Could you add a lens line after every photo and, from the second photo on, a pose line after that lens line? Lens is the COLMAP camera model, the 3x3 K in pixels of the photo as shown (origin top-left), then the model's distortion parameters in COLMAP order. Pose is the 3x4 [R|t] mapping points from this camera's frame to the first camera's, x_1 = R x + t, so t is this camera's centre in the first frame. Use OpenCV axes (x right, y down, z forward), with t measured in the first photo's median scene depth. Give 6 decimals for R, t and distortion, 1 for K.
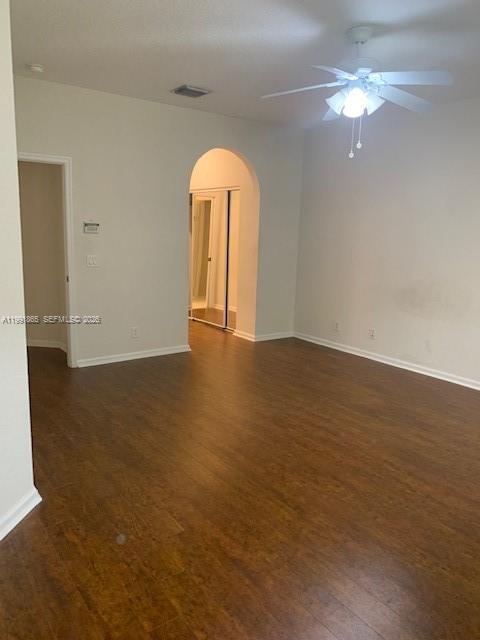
lens RADIAL K [[487.8, 0, 240.3], [0, 487.8, 319.5], [0, 0, 1]] dist [0.037926, -0.049042]
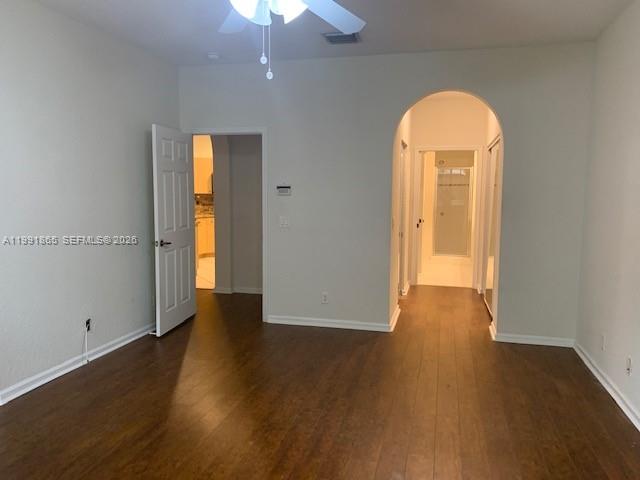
lens RADIAL K [[487.8, 0, 319.1], [0, 487.8, 240.0], [0, 0, 1]] dist [0.037926, -0.049042]
pose [[0.616722, 0.049119, -0.785647, 0.564643], [-0.122759, 0.991842, -0.034354, -0.056095], [0.777550, 0.117632, 0.617720, 0.430268]]
